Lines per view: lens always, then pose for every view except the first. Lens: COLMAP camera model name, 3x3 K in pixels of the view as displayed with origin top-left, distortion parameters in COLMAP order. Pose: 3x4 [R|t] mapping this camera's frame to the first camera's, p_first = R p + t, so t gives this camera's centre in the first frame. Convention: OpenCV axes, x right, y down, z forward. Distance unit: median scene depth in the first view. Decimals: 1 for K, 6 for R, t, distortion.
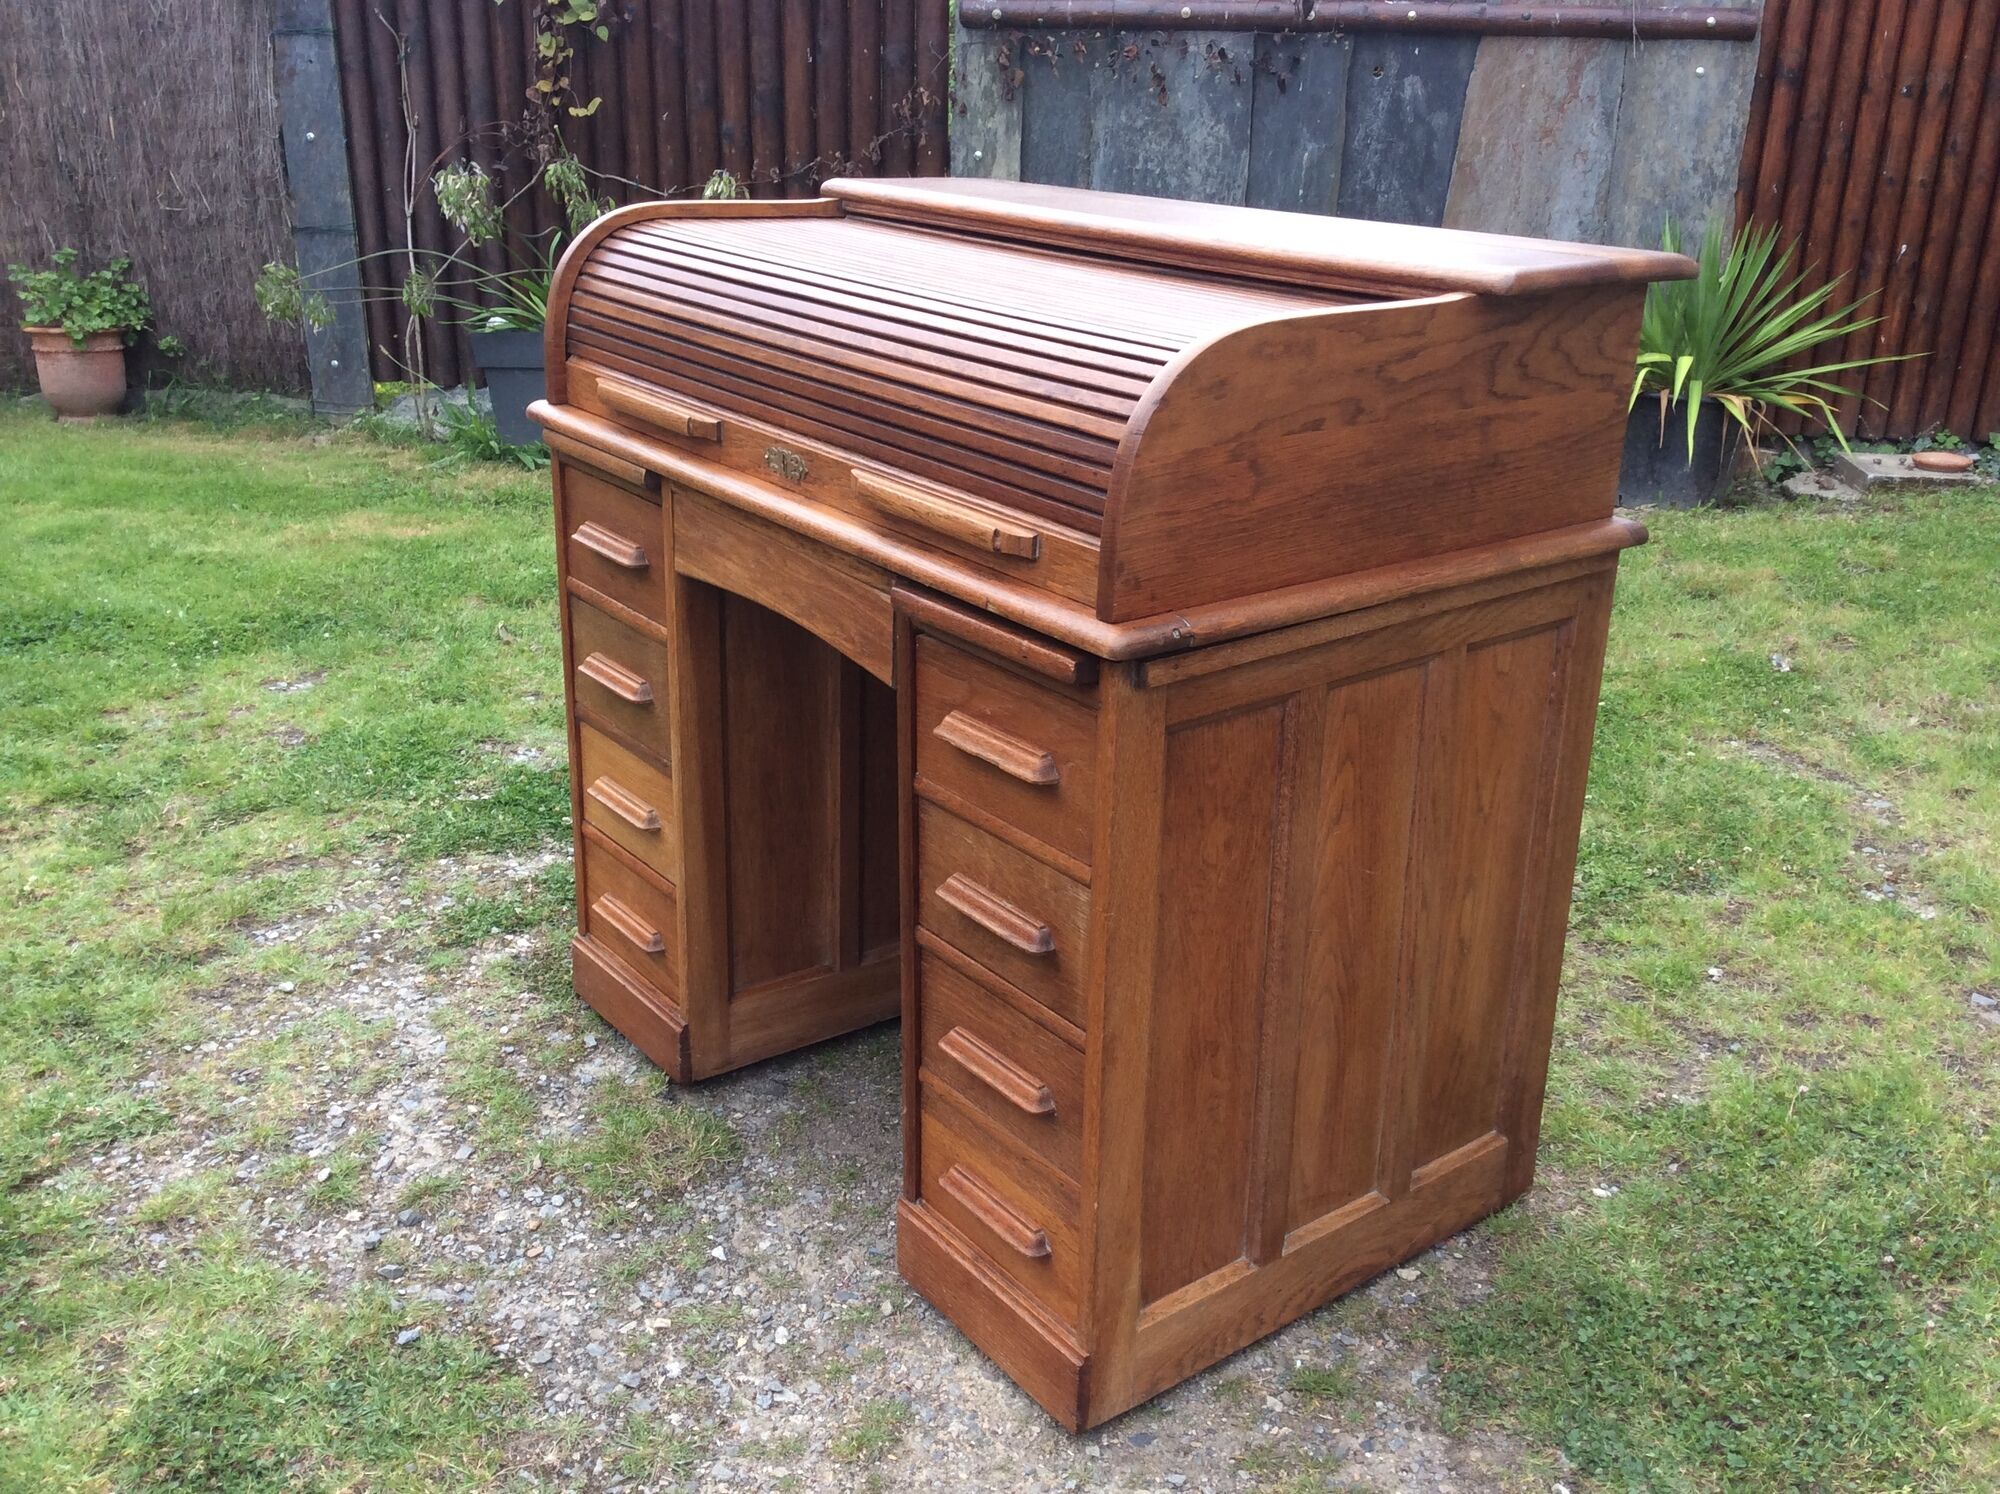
lens RADIAL K [[1819.3, 0, 1007.2], [0, 1819.3, 786.3], [0, 0, 1]] dist [0.124283, -0.263629]
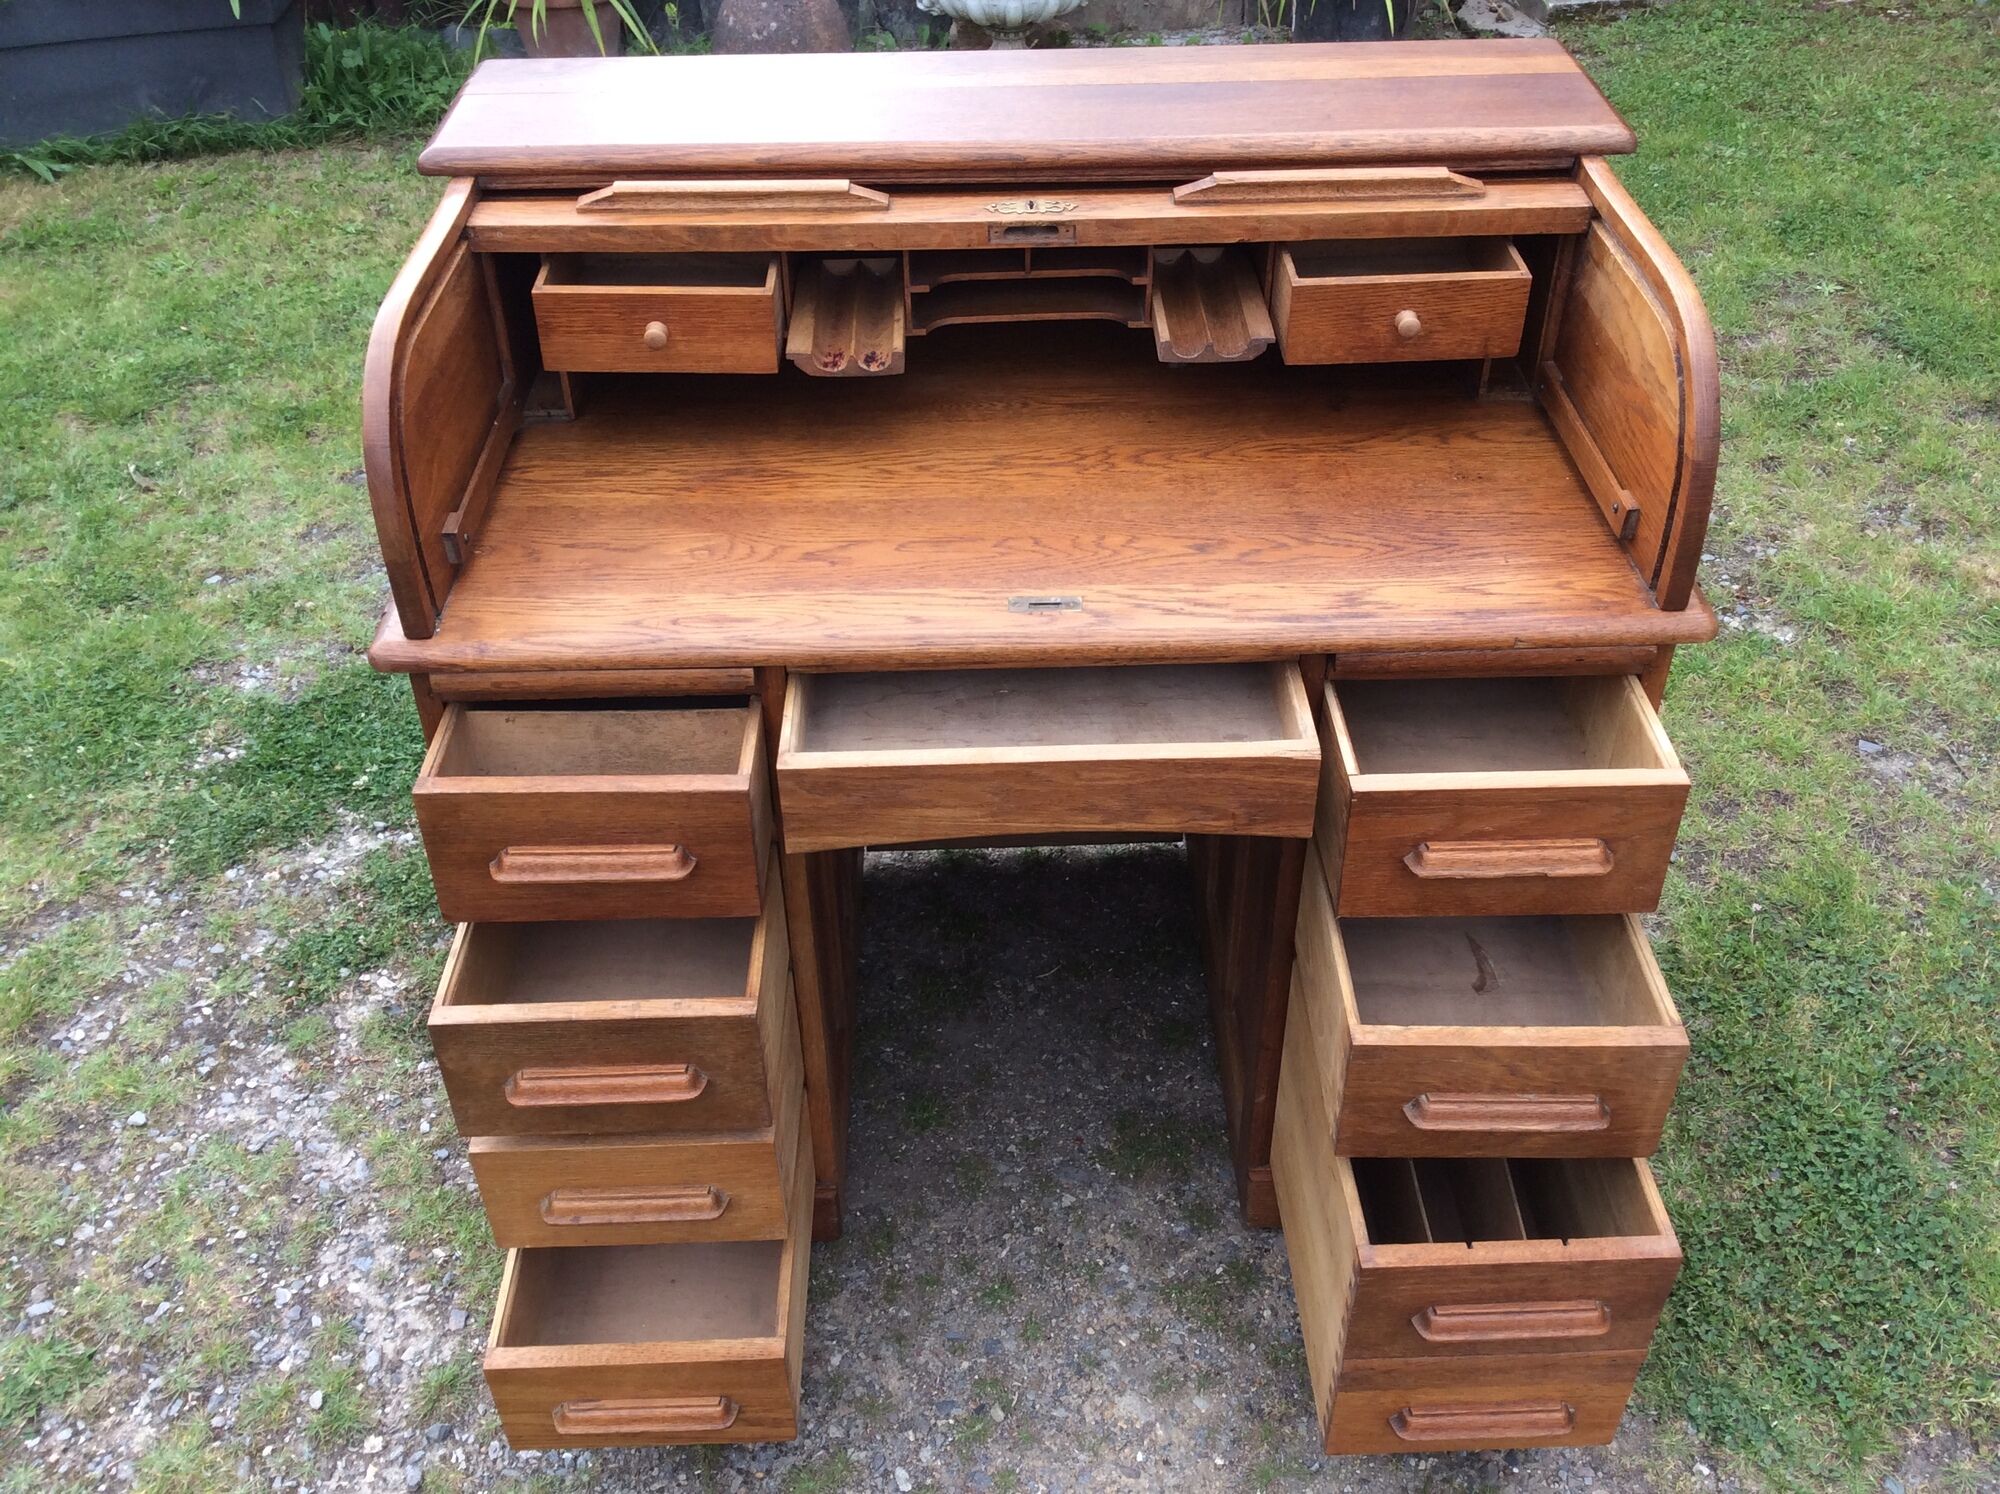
lens RADIAL K [[1837.9, 0, 1007.2], [0, 1837.9, 784.1], [0, 0, 1]] dist [0.047840, -0.090738]
pose [[0.960756, -0.198274, 0.194001, -0.132633], [0.133656, 0.943705, 0.302584, -0.230090], [-0.243074, -0.264780, 0.933170, 0.138730]]
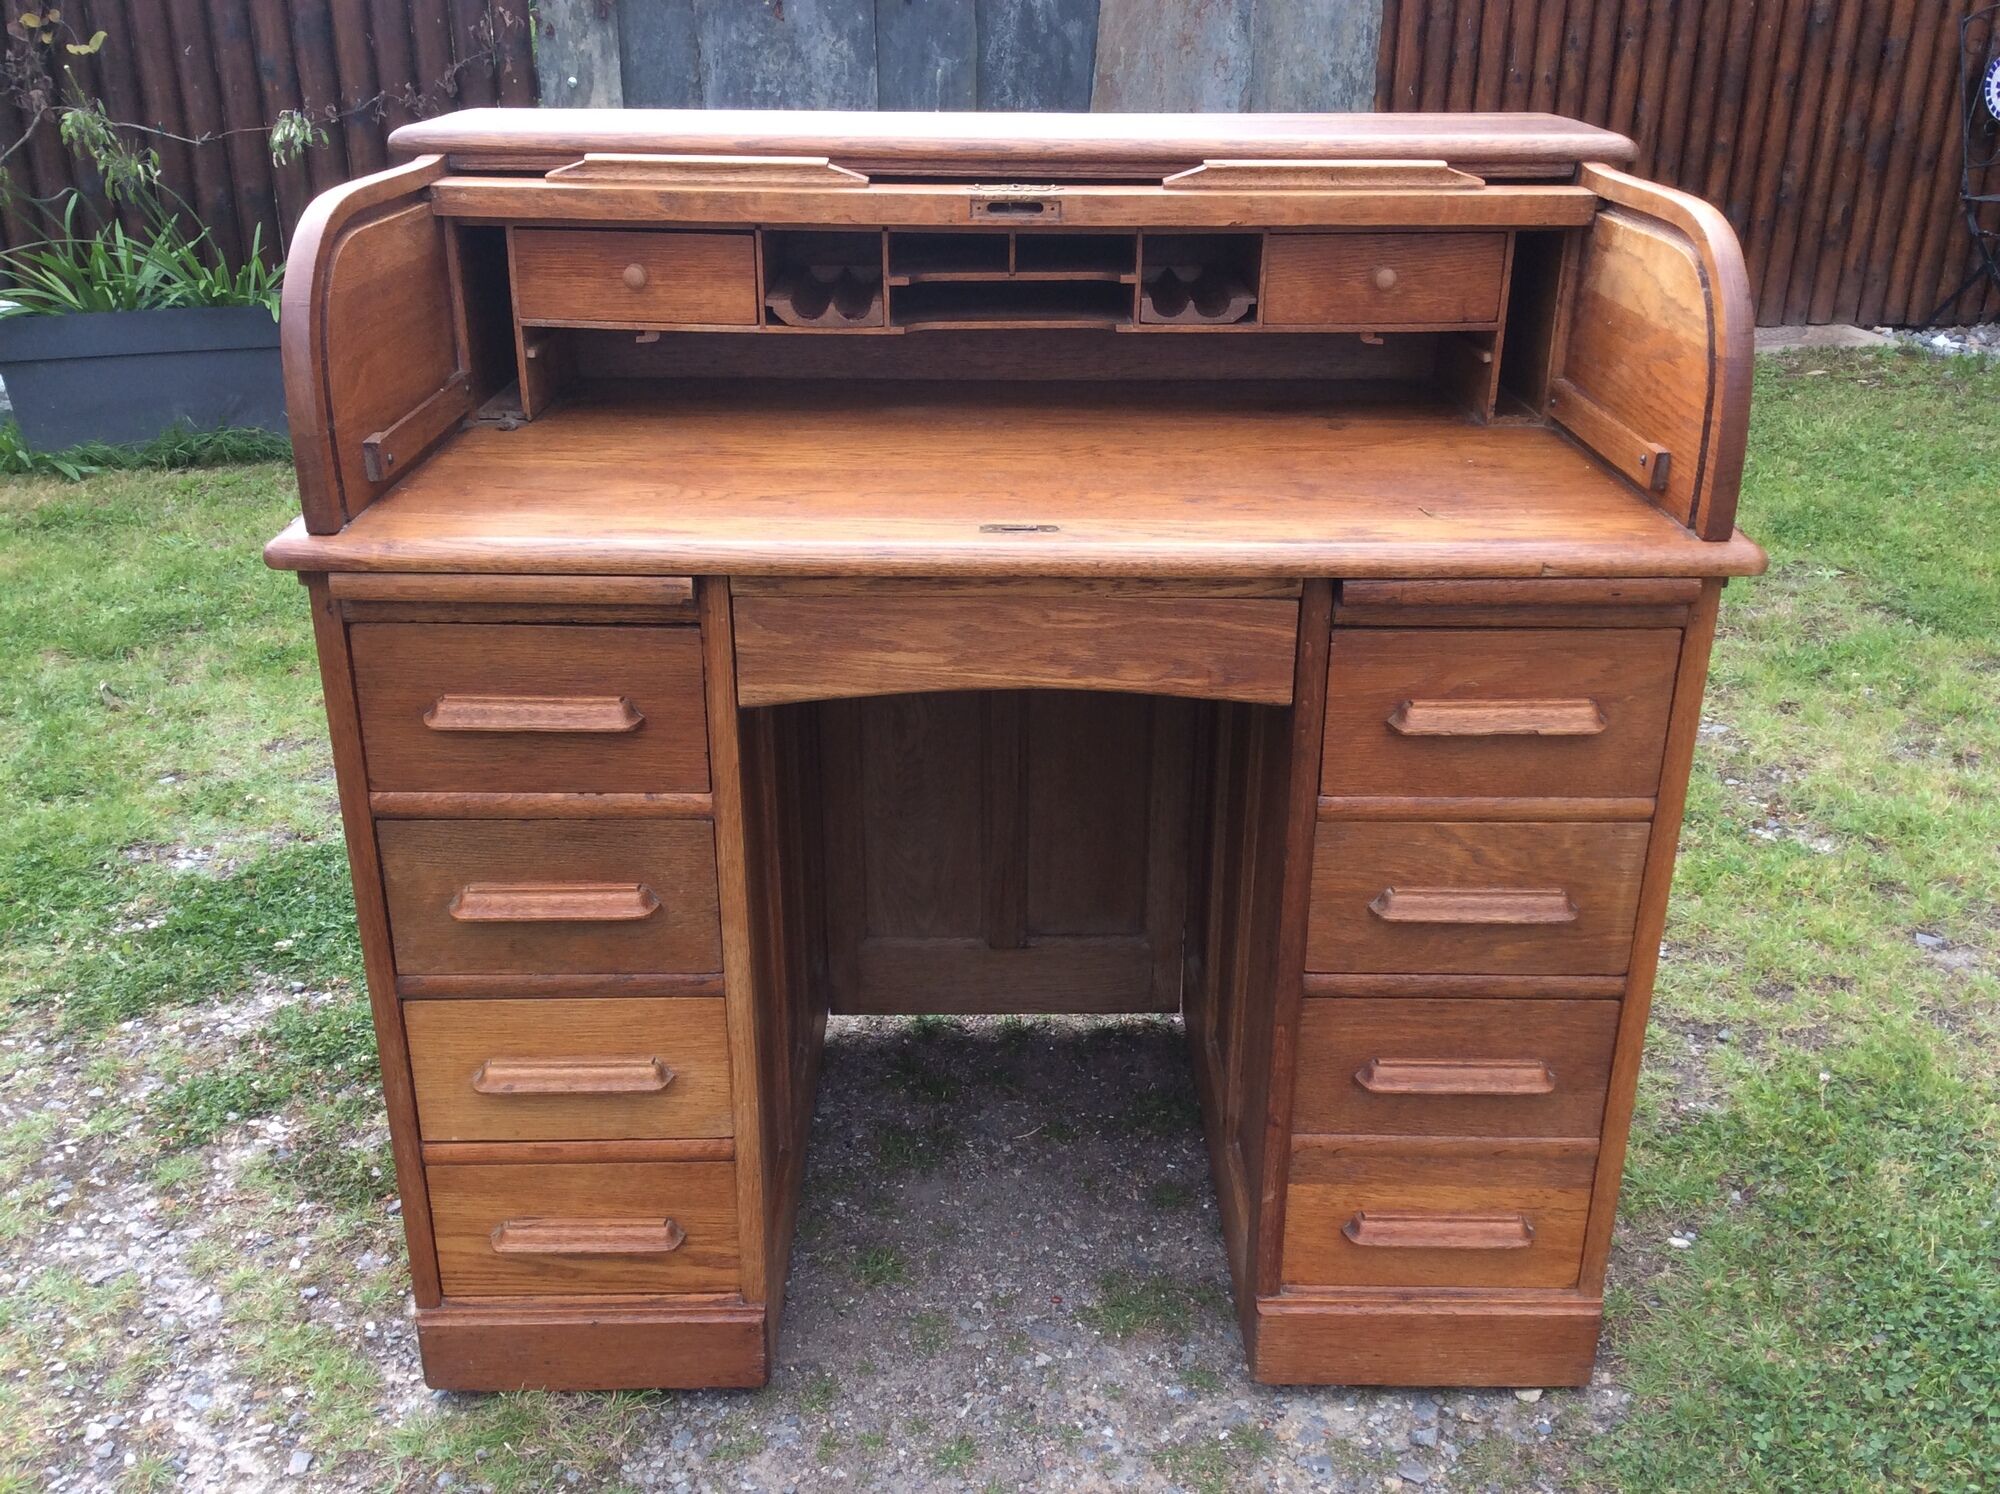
lens RADIAL K [[1841.6, 0, 1003.5], [0, 1841.6, 776.9], [0, 0, 1]] dist [0.030389, -0.064811]
pose [[0.965248, -0.121249, 0.231507, -0.132227], [0.113915, 0.992478, 0.044839, -0.060744], [-0.235203, -0.016909, 0.971799, 0.181012]]
